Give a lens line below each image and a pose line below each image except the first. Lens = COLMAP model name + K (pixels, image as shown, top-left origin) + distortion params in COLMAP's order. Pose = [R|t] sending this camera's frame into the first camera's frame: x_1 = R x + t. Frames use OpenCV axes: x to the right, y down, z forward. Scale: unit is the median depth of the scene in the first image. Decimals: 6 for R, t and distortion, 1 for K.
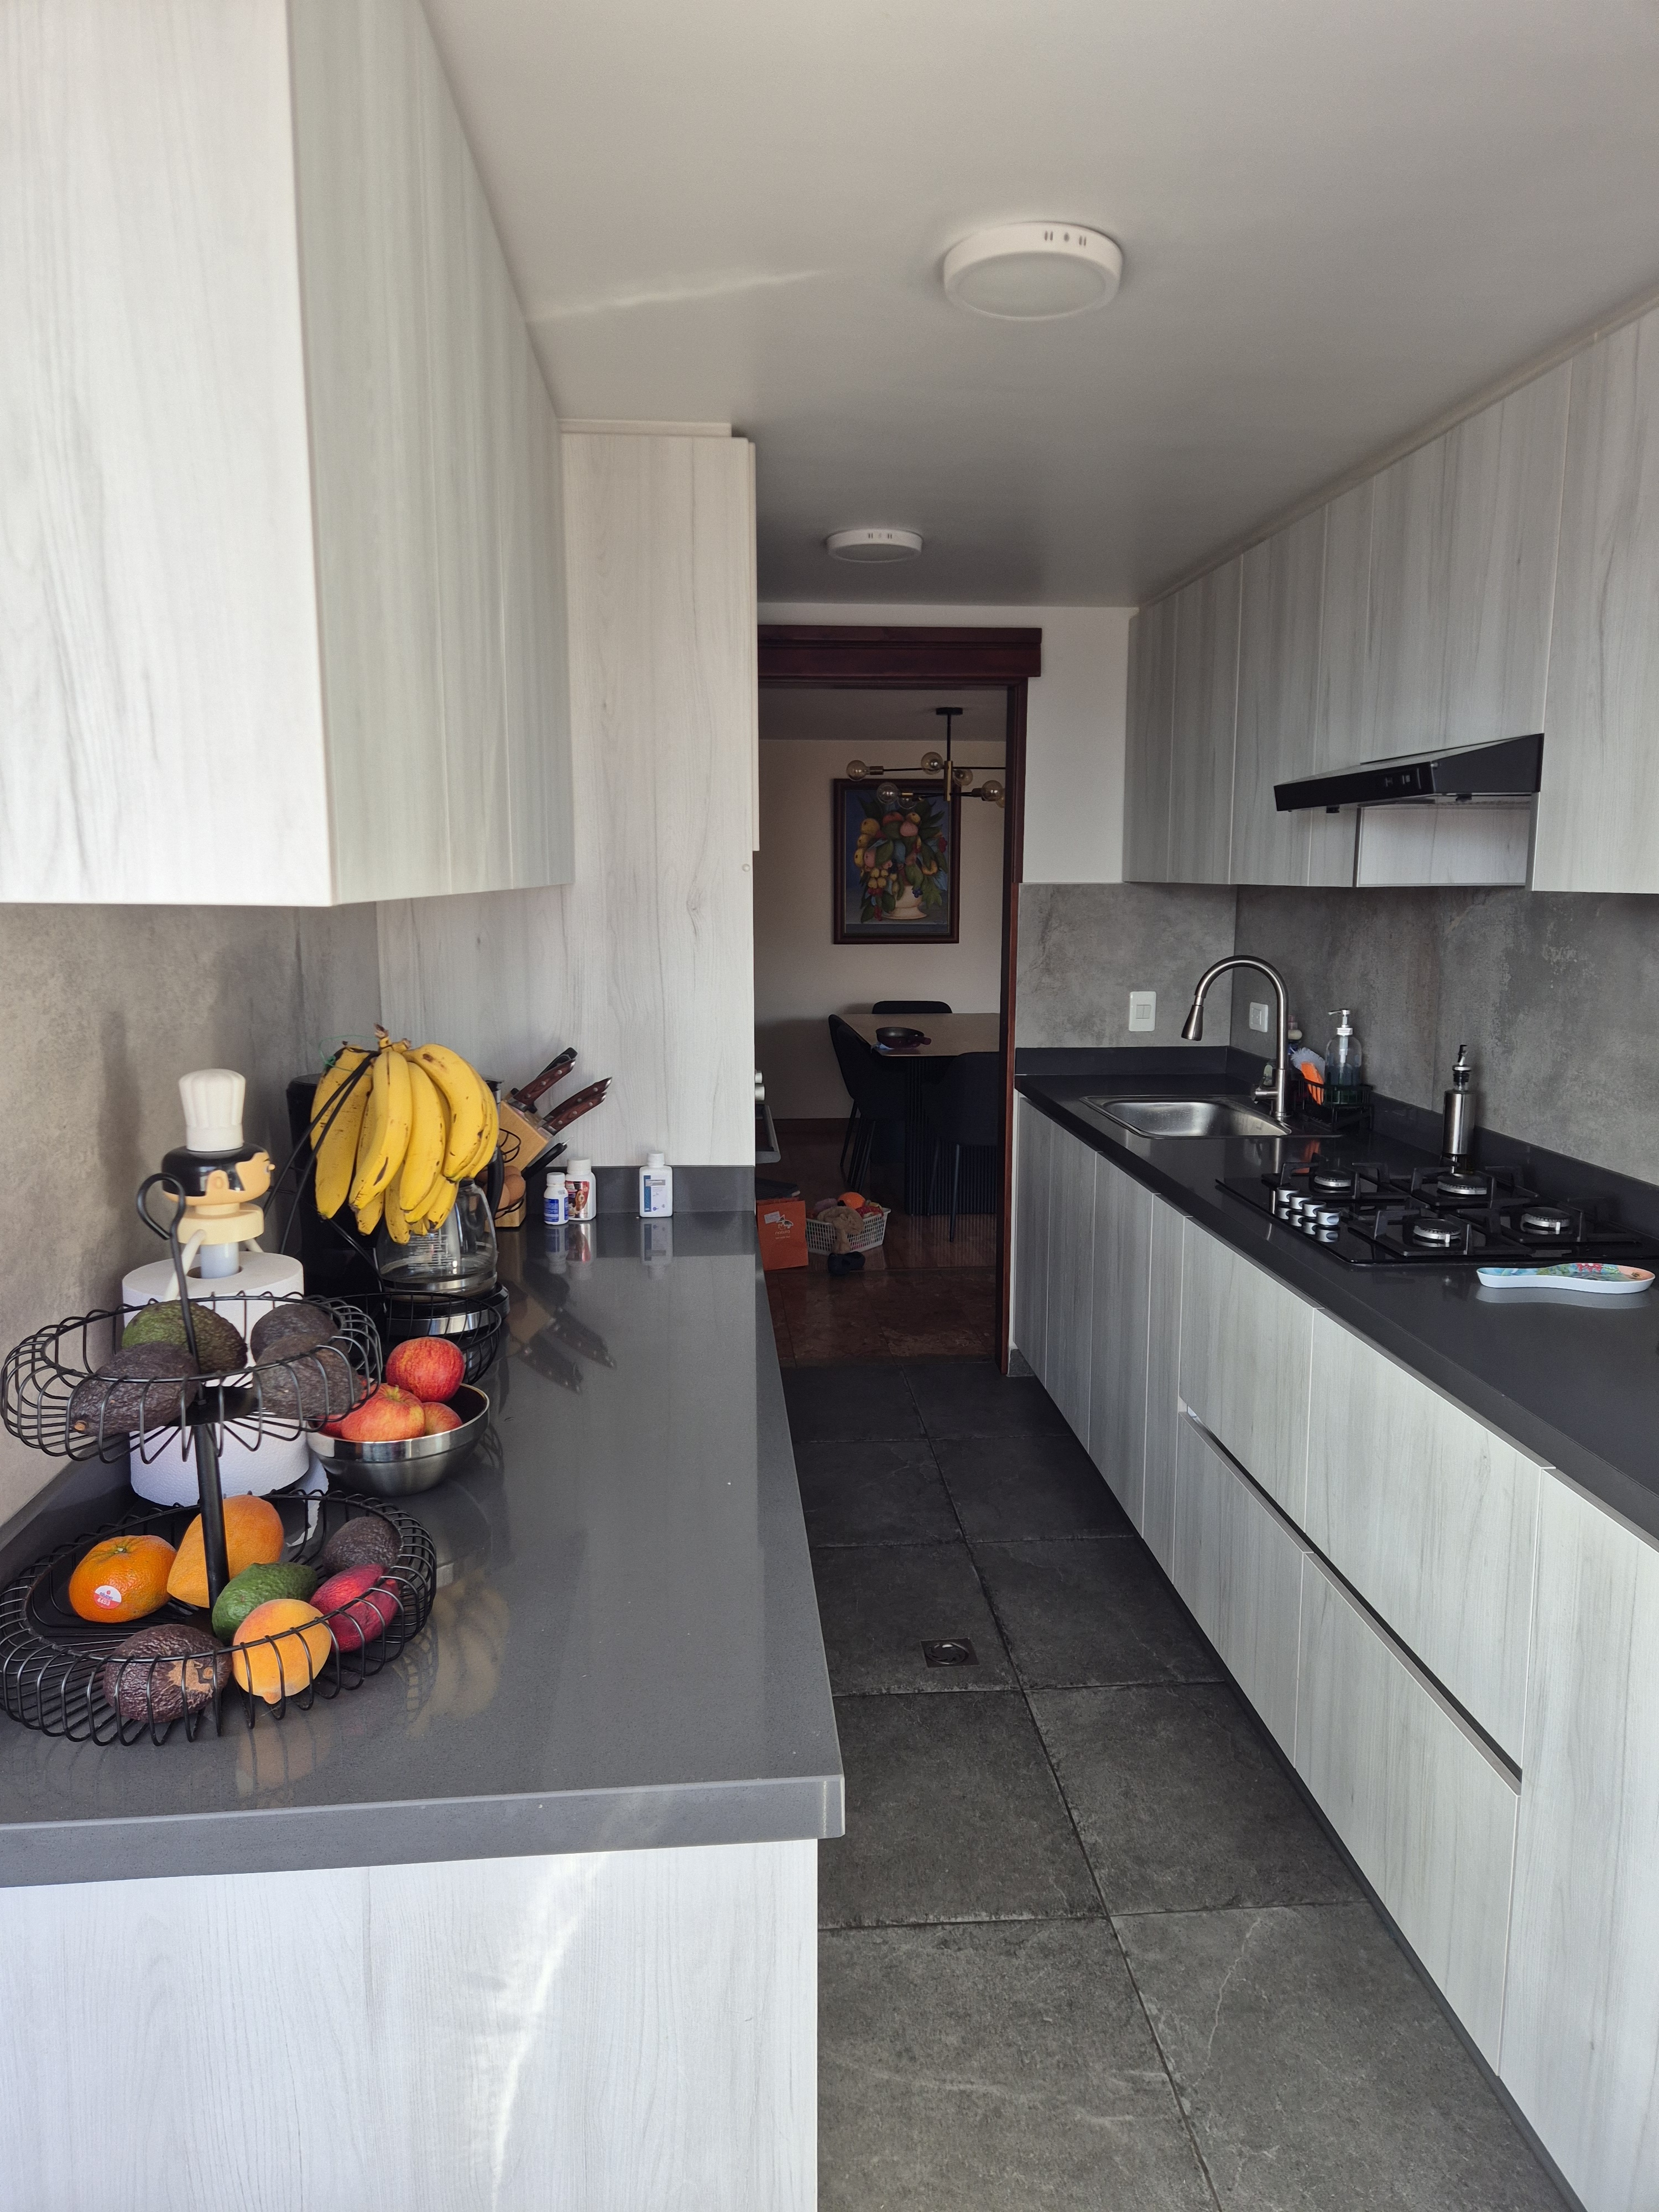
lens RADIAL K [[1472.2, 0, 829.5], [0, 1472.2, 1106.0], [0, 0, 1]] dist [0.005535, 0.001520]
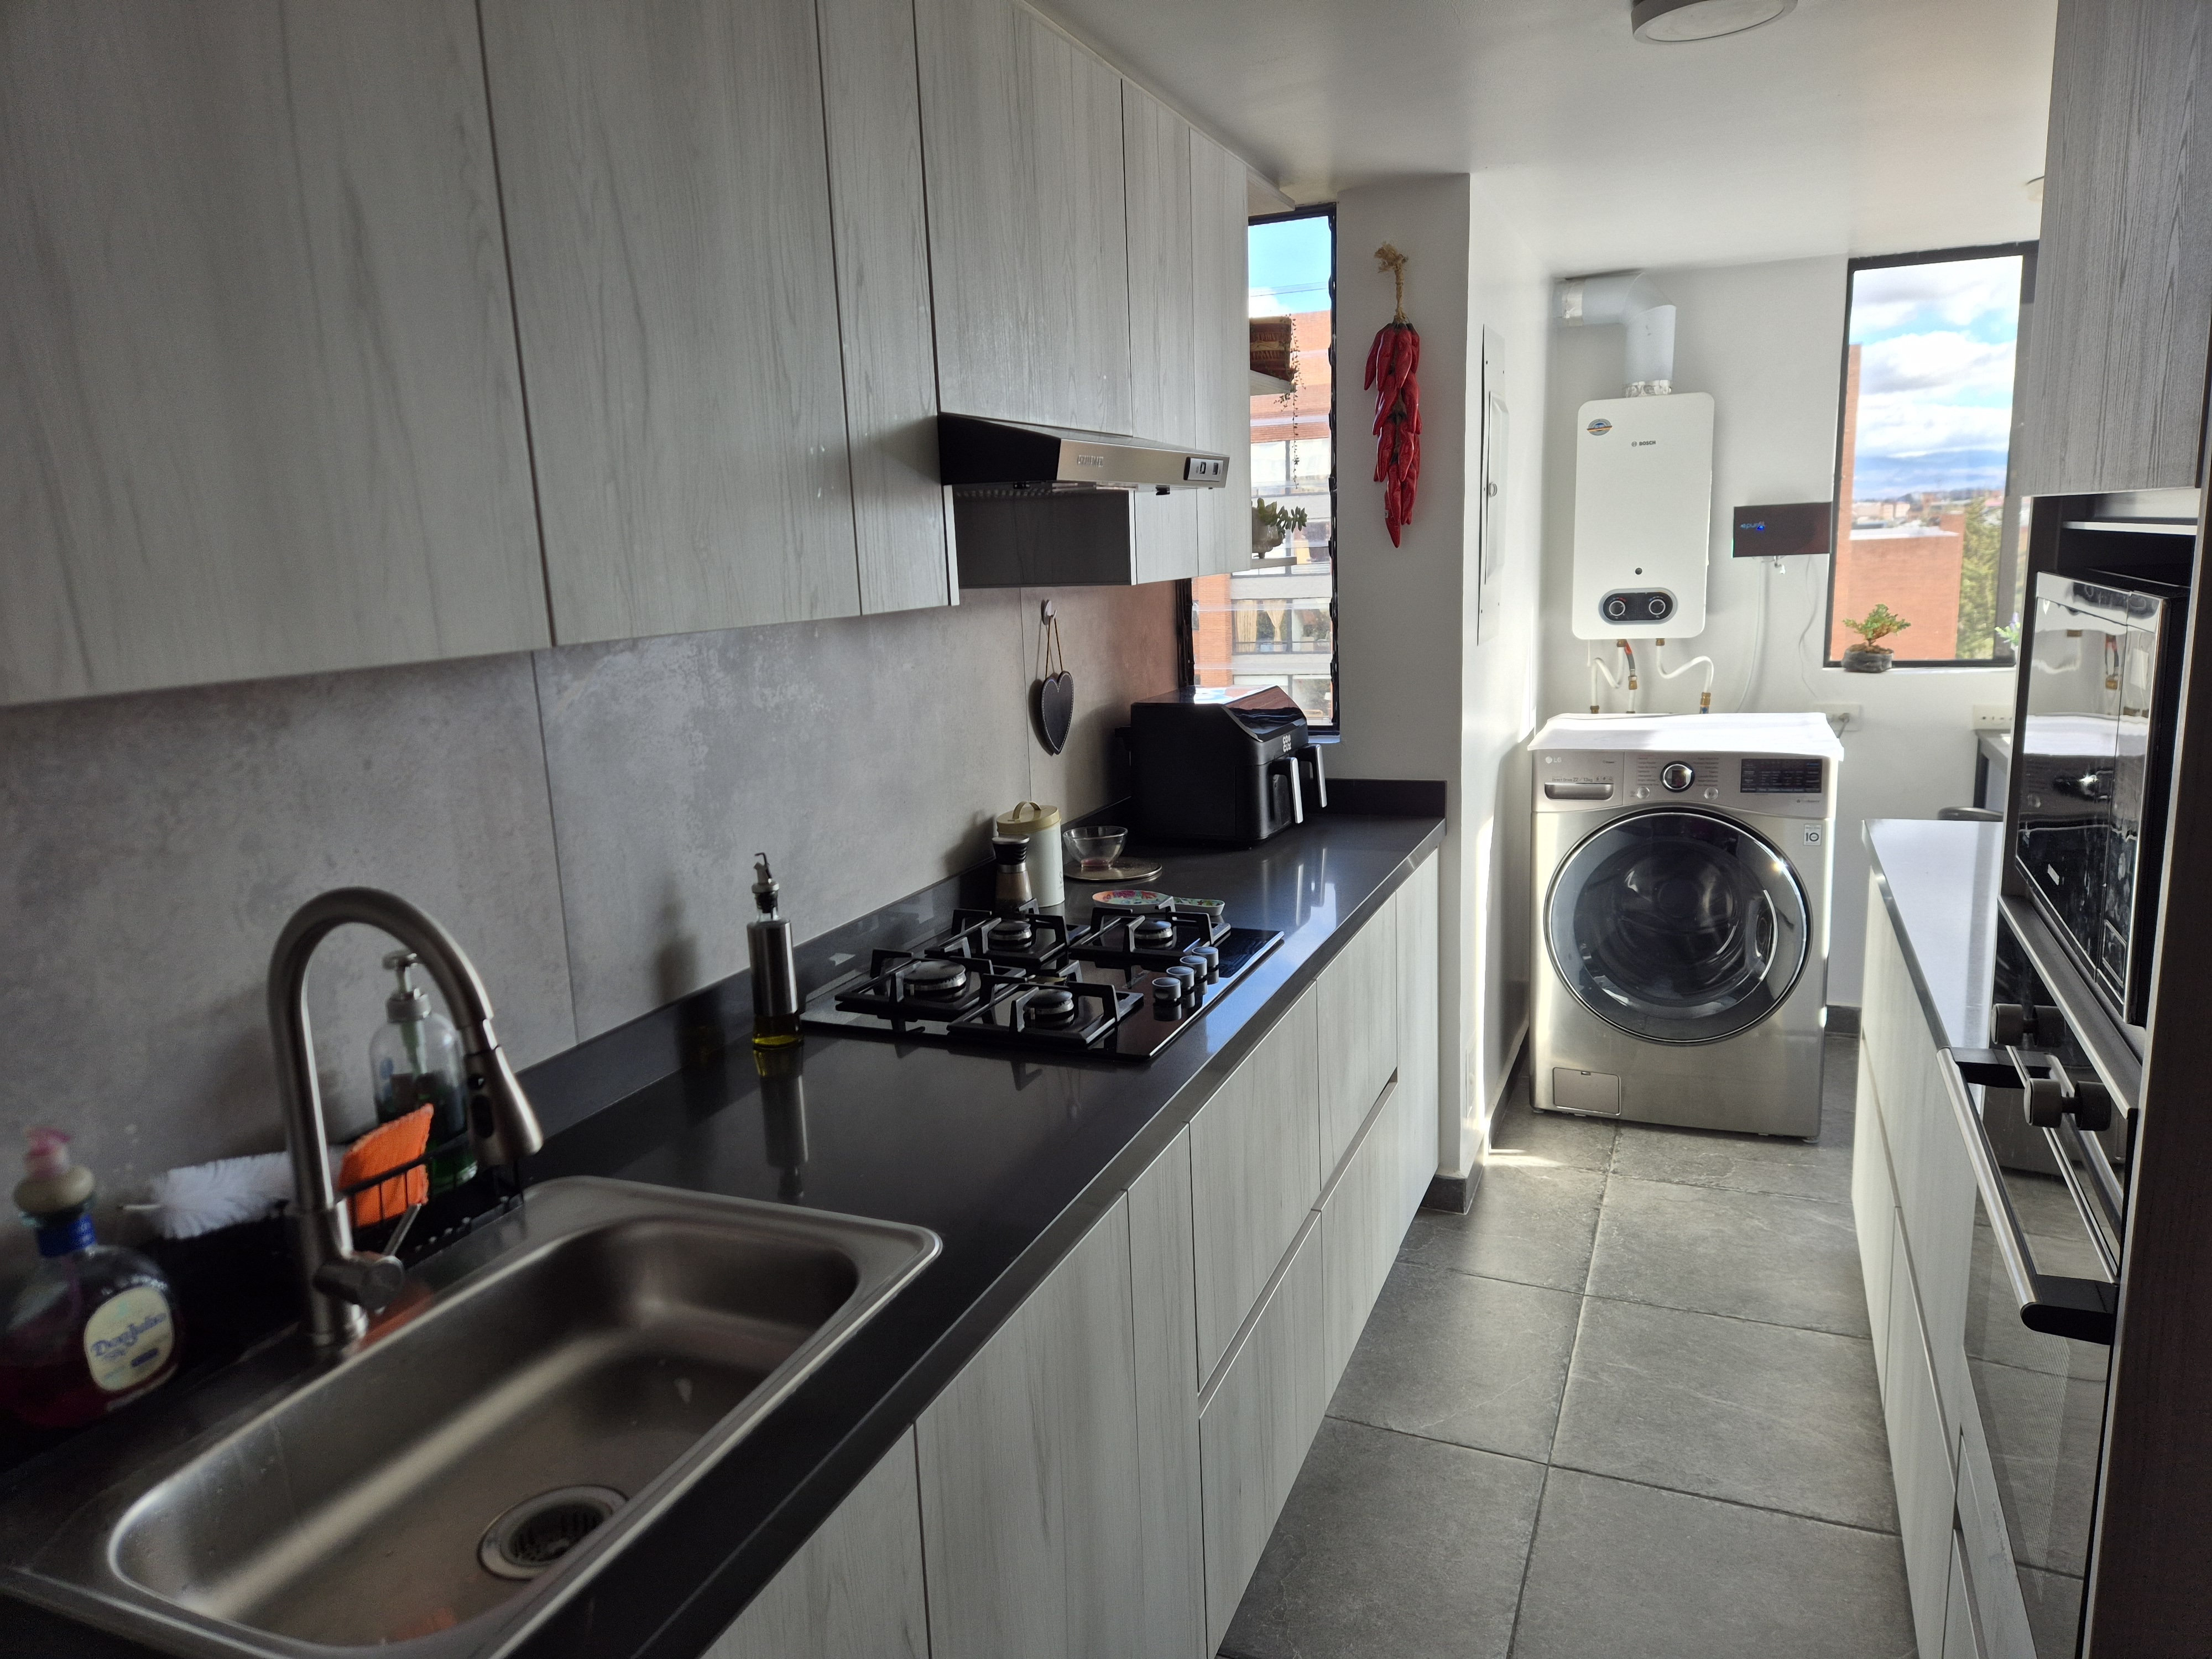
lens RADIAL K [[1472.2, 0, 1106.0], [0, 1472.2, 829.5], [0, 0, 1]] dist [0.005535, 0.001520]
pose [[-0.882512, -0.044619, 0.468169, -0.018206], [0.119061, 0.941862, 0.314197, -0.276263], [-0.454970, 0.333023, -0.825892, 1.690754]]
